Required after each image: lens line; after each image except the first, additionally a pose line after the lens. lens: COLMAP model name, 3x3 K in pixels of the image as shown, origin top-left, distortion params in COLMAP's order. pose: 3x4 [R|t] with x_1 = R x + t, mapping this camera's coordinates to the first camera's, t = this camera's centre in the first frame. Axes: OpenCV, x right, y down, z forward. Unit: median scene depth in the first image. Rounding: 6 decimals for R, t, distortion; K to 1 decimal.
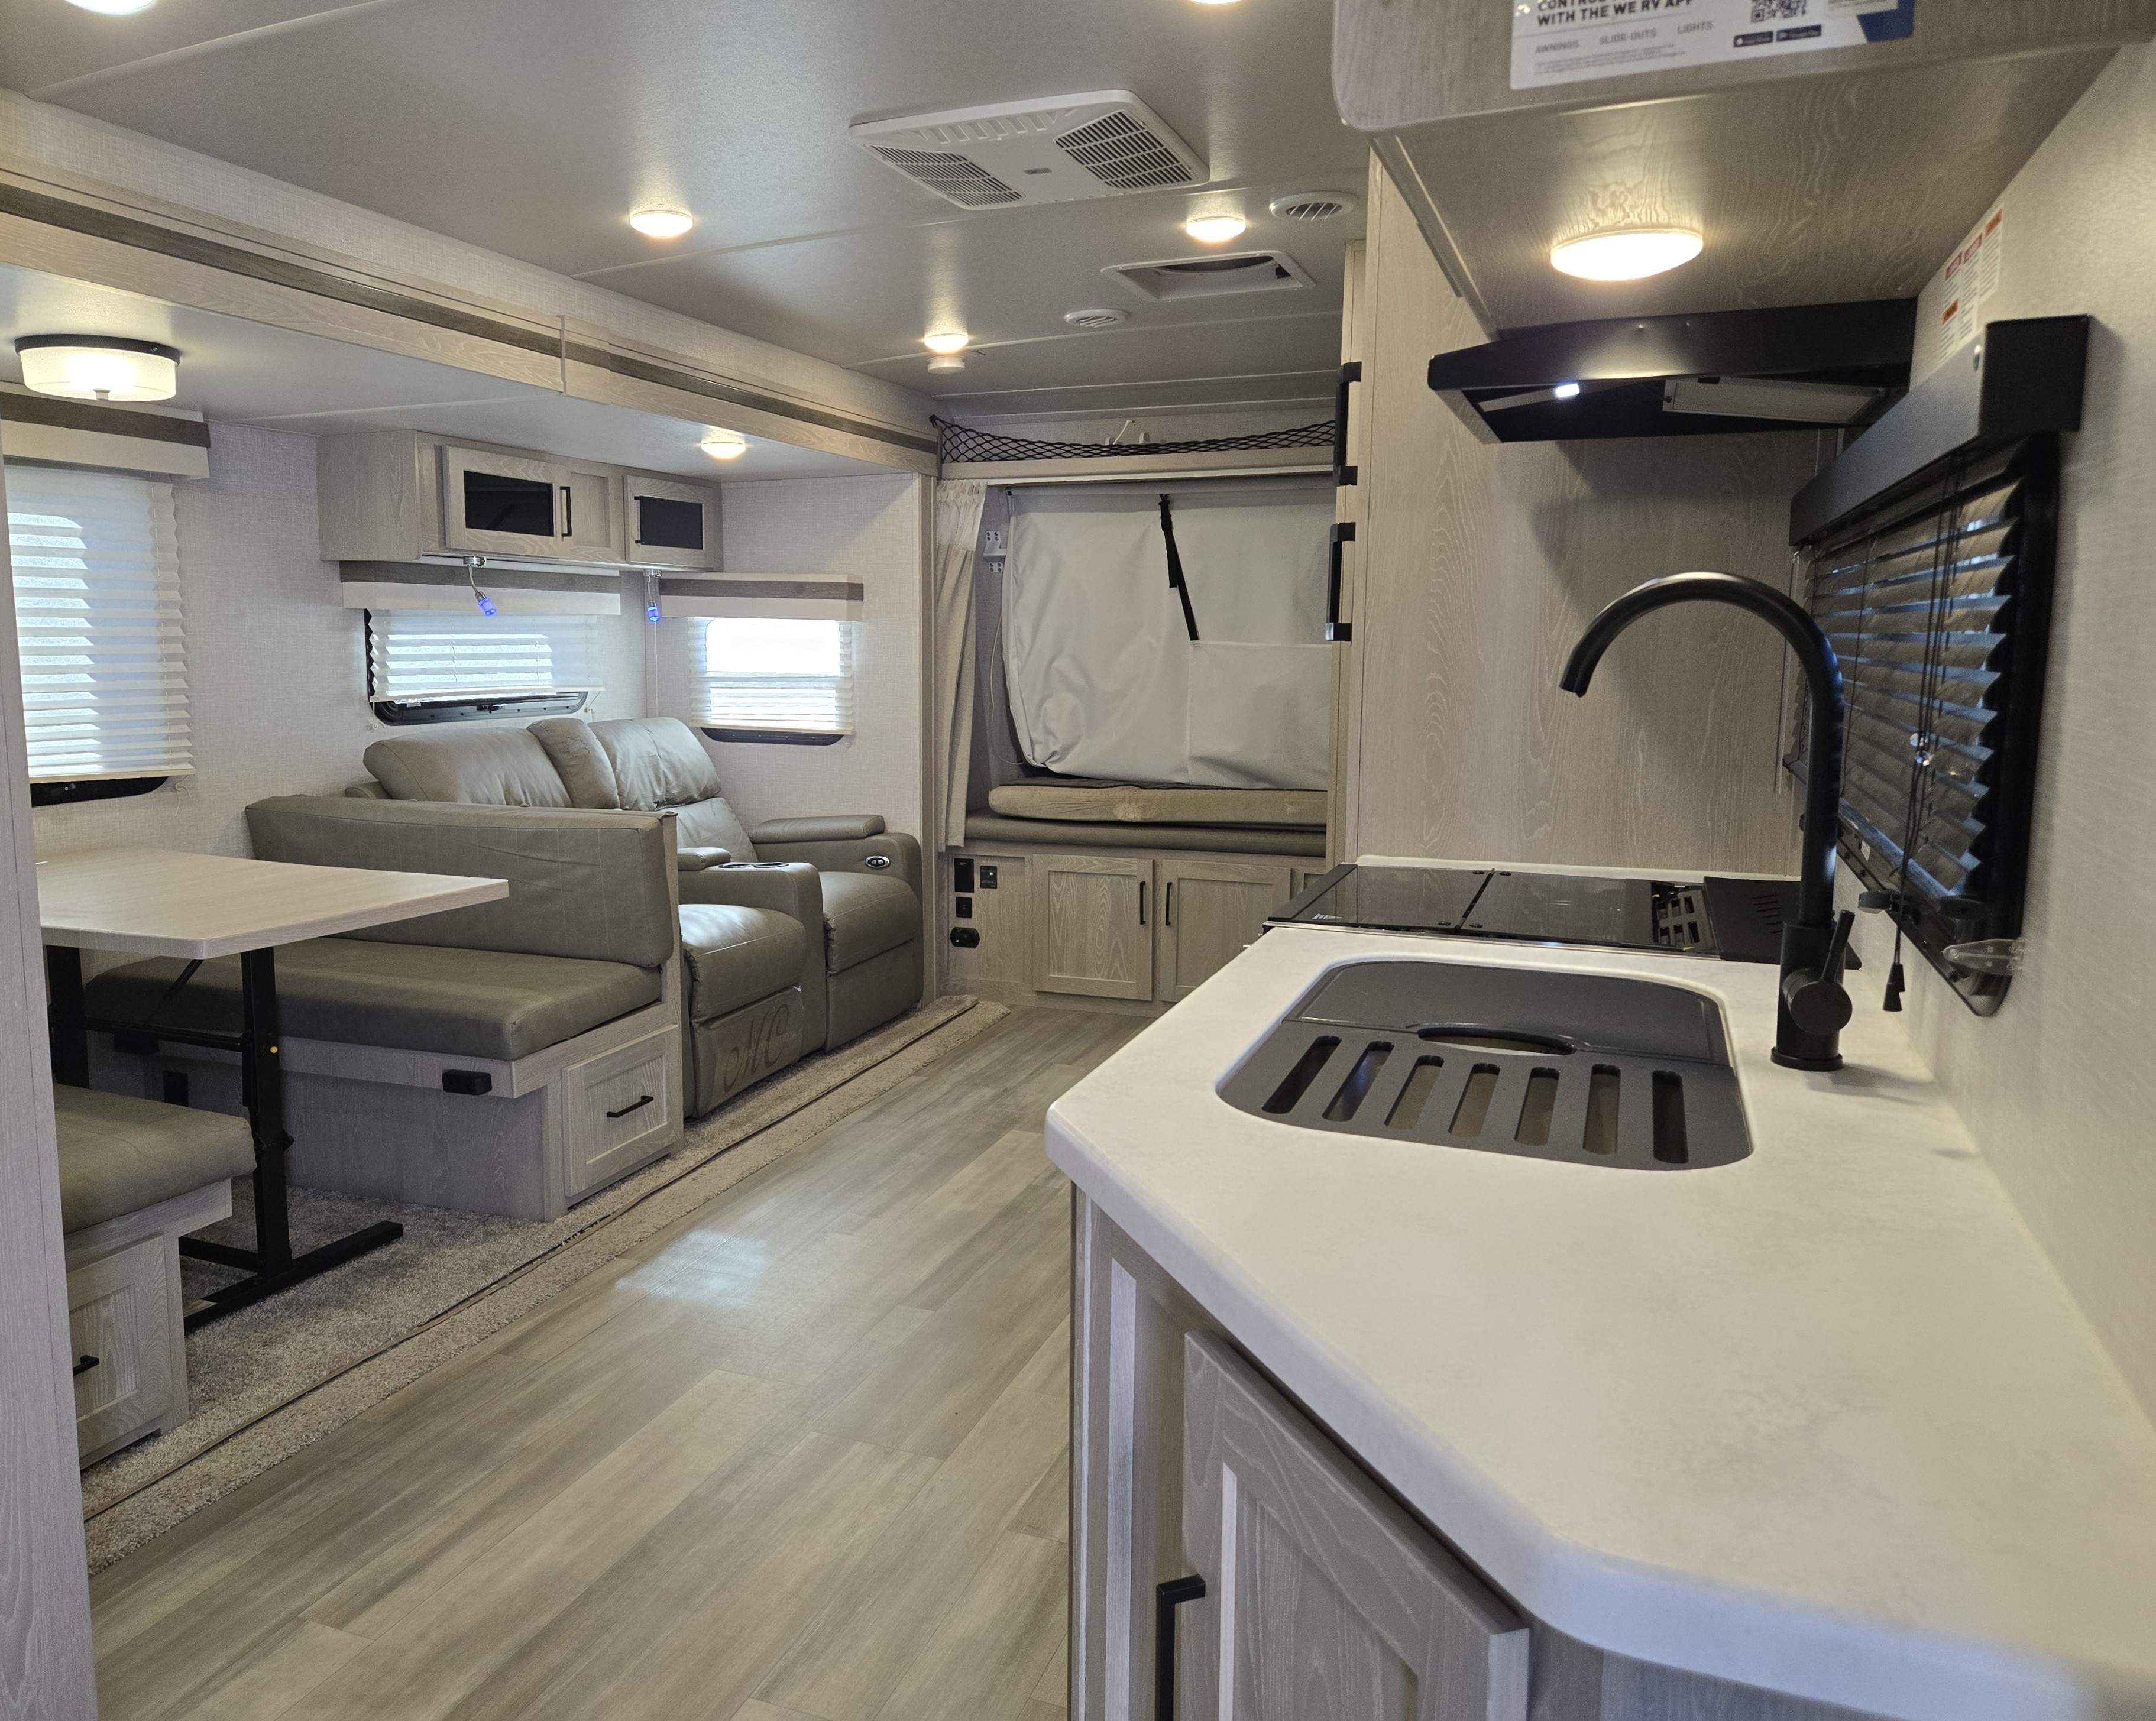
lens RADIAL K [[1574.6, 0, 1061.0], [0, 1574.6, 861.8], [0, 0, 1]] dist [0.000916, 0.004179]
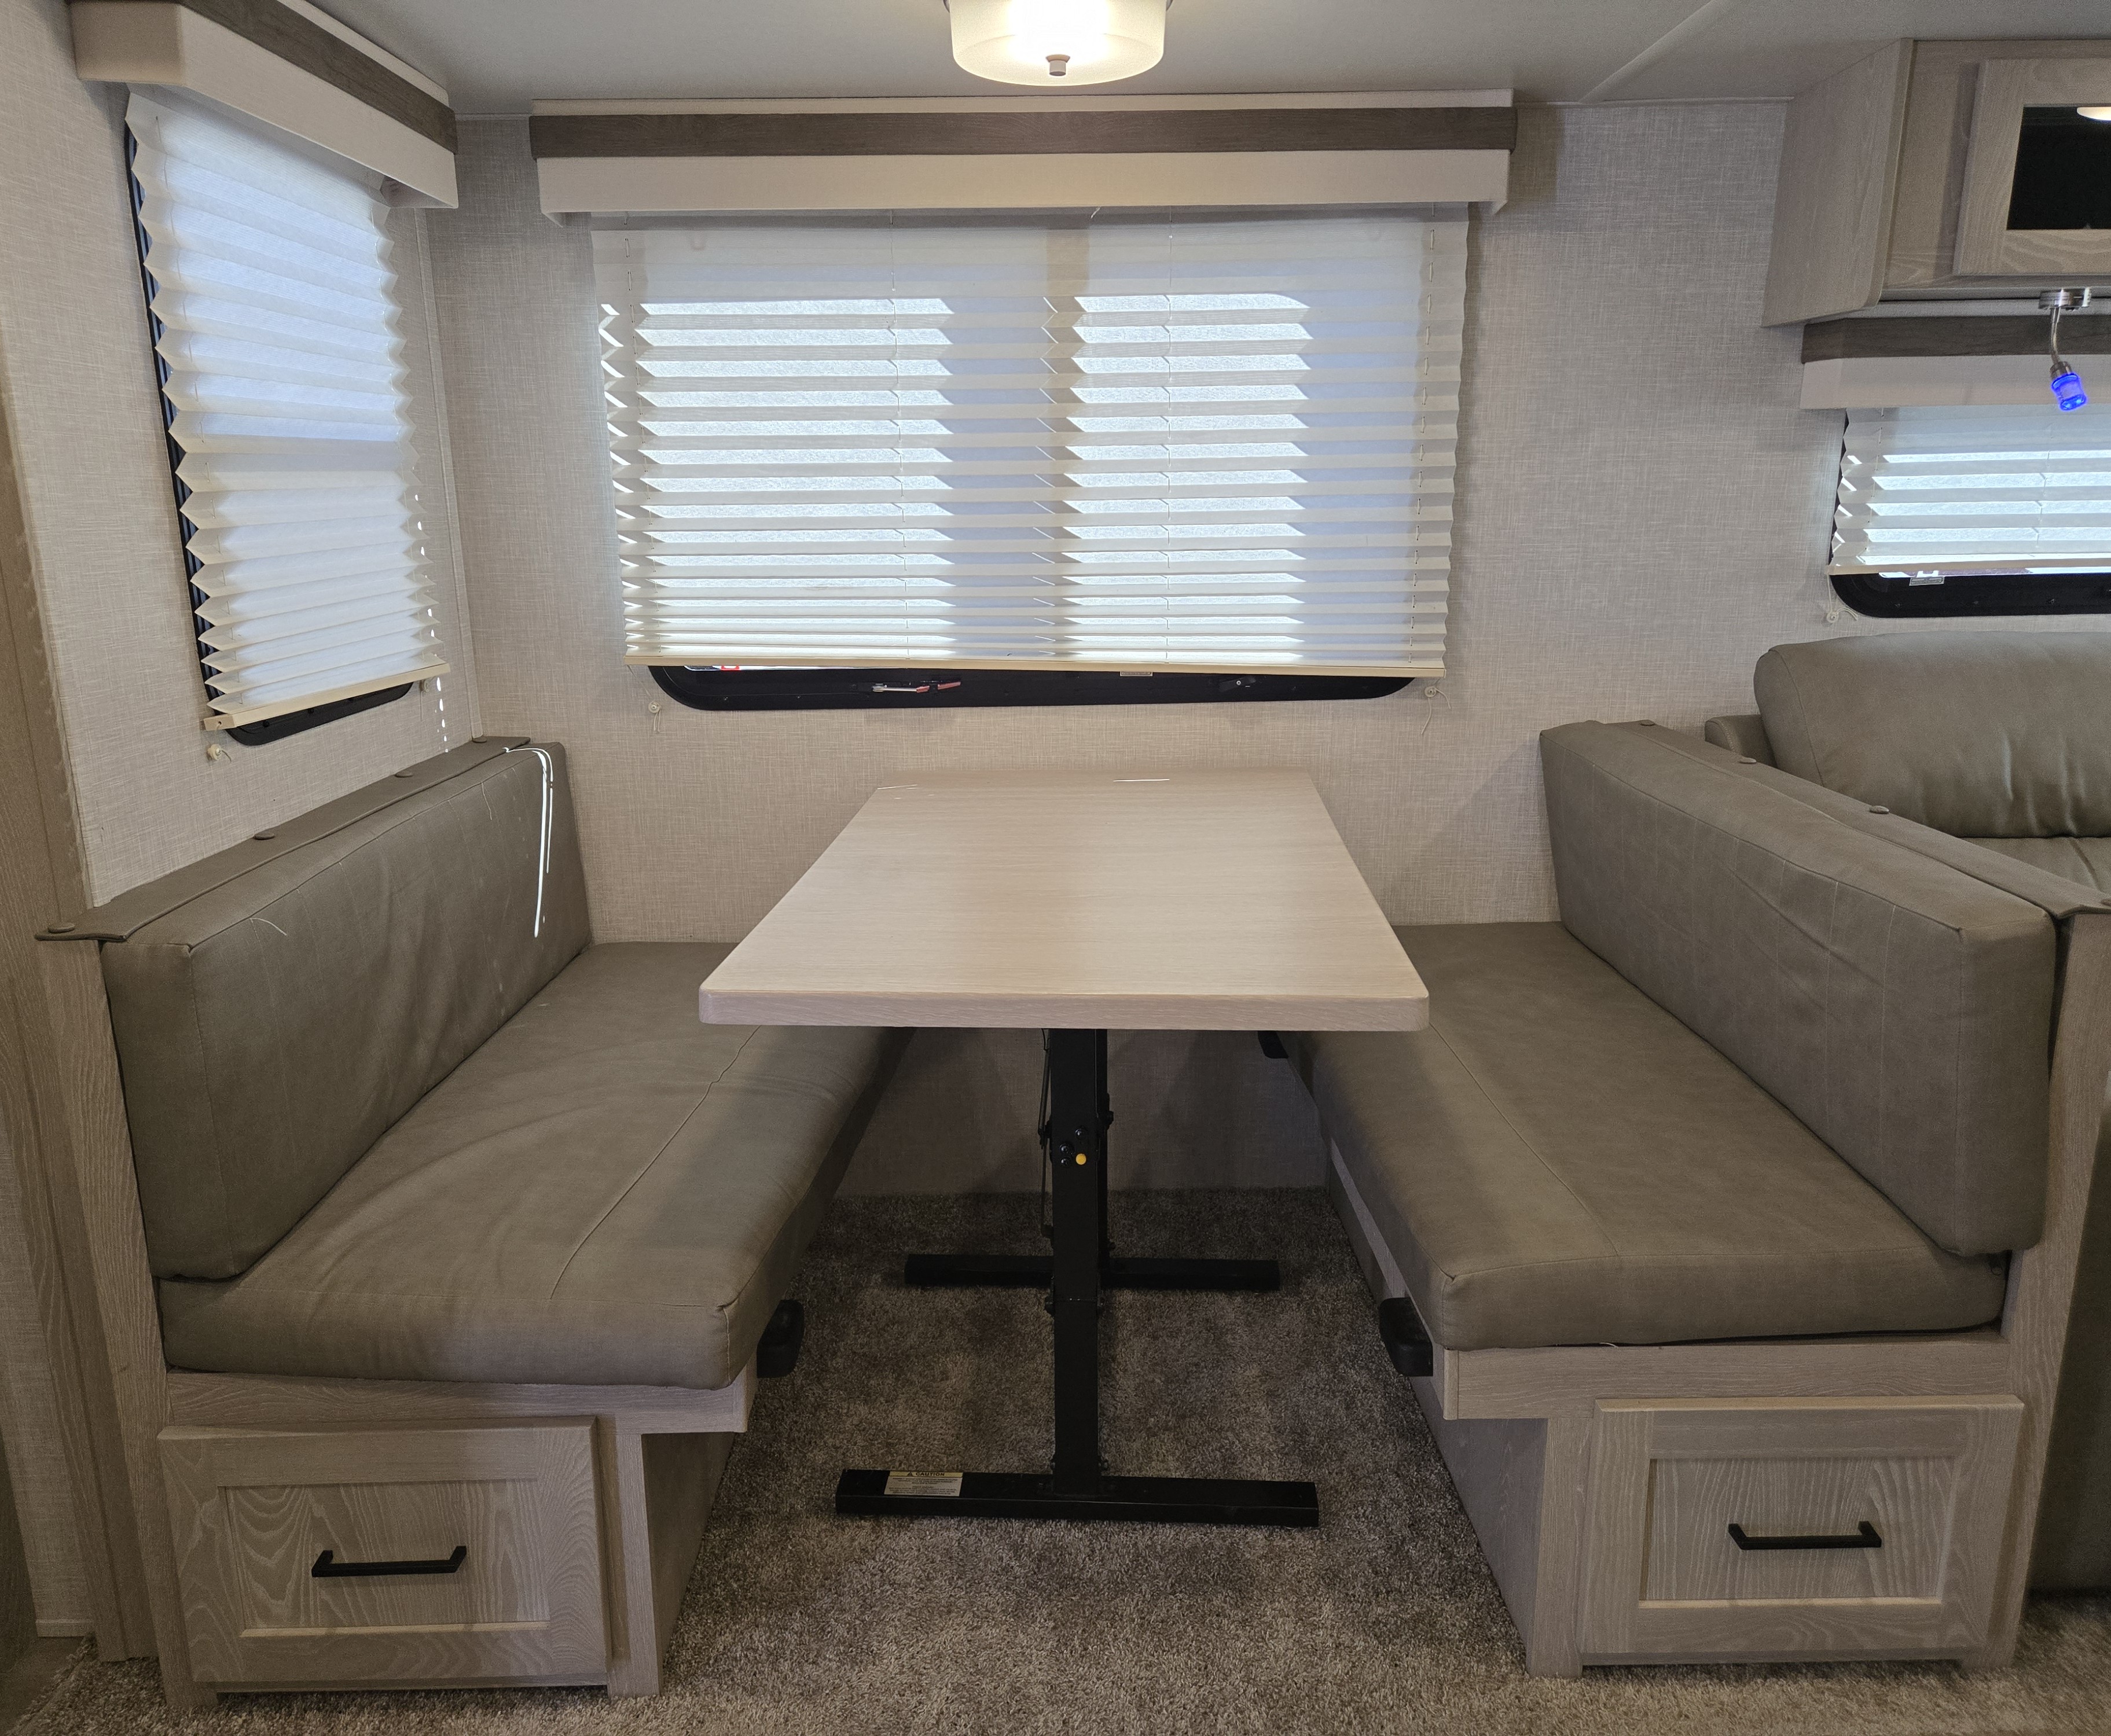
lens RADIAL K [[1540.7, 0, 1042.5], [0, 1540.7, 860.5], [0, 0, 1]] dist [0.056039, -0.051454]
pose [[0.346314, 0.212757, -0.913675, 0.009766], [-0.119707, 0.976004, 0.181898, -0.071935], [0.930450, 0.046380, 0.363472, 0.553441]]
